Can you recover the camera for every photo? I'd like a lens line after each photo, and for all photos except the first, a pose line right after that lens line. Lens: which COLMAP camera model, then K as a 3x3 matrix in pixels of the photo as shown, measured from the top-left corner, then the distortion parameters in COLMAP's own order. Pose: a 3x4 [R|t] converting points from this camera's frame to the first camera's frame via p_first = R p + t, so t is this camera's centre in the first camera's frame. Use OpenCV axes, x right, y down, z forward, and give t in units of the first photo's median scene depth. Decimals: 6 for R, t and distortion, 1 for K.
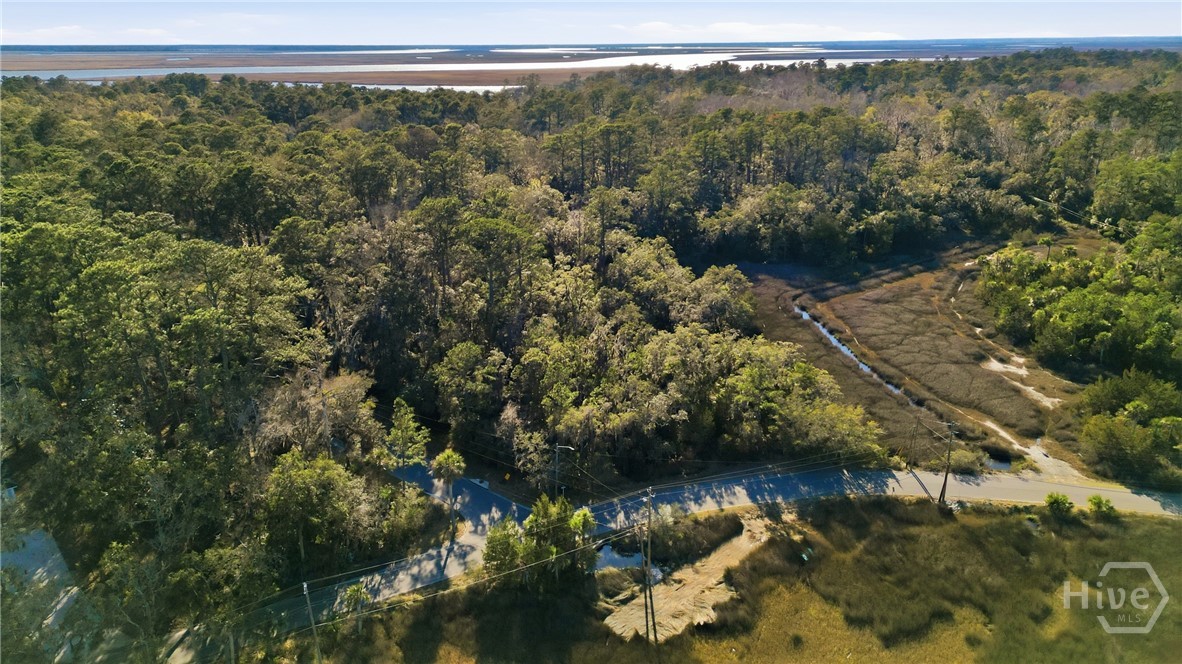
lens RADIAL K [[827.0, 0, 589.0], [0, 827.0, 330.1], [0, 0, 1]] dist [0.044397, -0.016864]
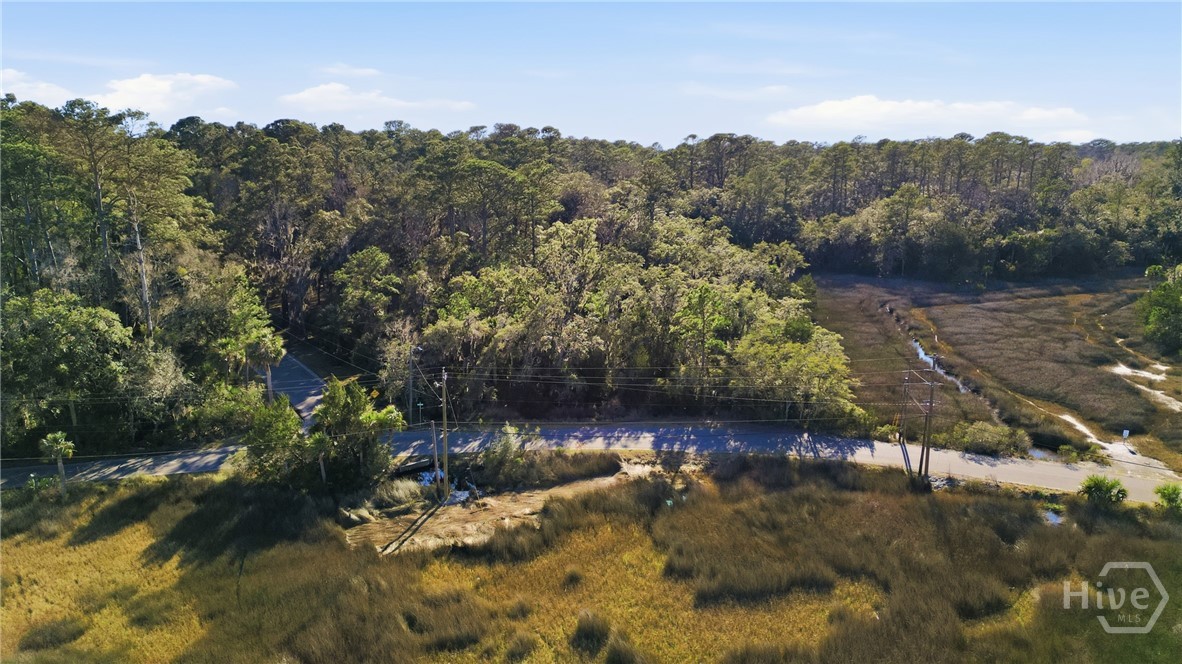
lens RADIAL K [[827.0, 0, 592.7], [0, 827.0, 337.8], [0, 0, 1]] dist [0.044397, -0.016864]
pose [[0.962975, 0.067030, -0.261124, 0.282845], [-0.095386, 0.990657, -0.097465, 0.158263], [0.252151, 0.118764, 0.960372, 0.216037]]
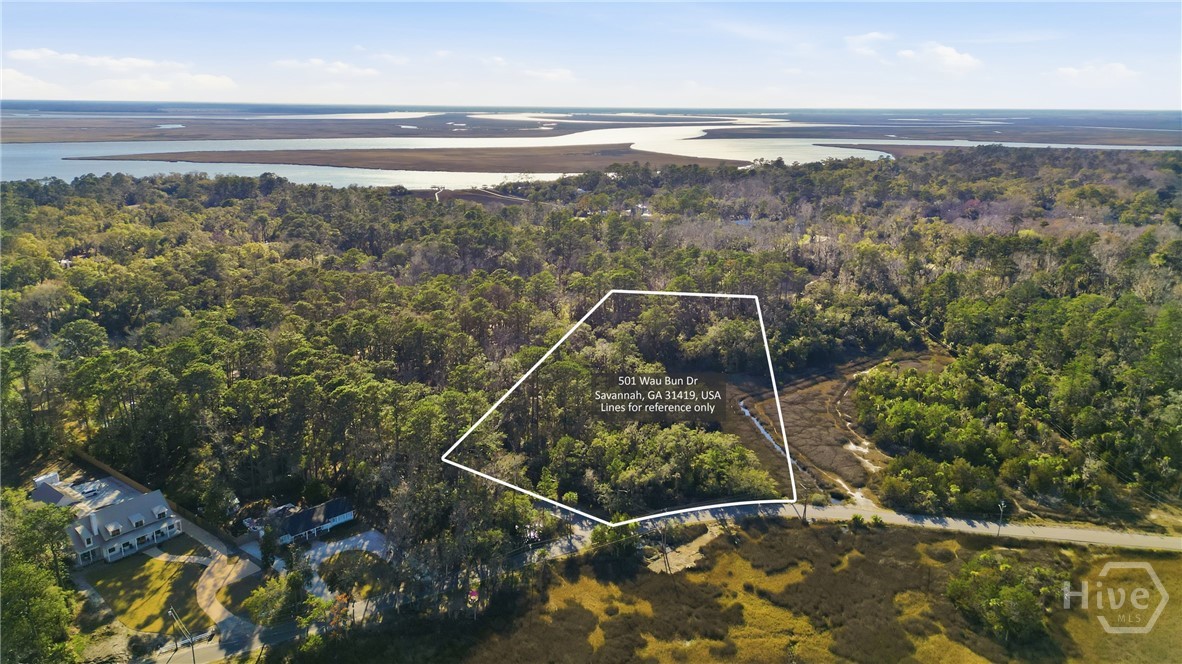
lens RADIAL K [[827.0, 0, 589.3], [0, 827.0, 334.7], [0, 0, 1]] dist [0.044397, -0.016864]
pose [[0.999272, 0.010548, 0.036660, -0.157060], [-0.008297, 0.998102, -0.061014, -0.098866], [-0.037234, 0.060665, 0.997463, -0.890305]]
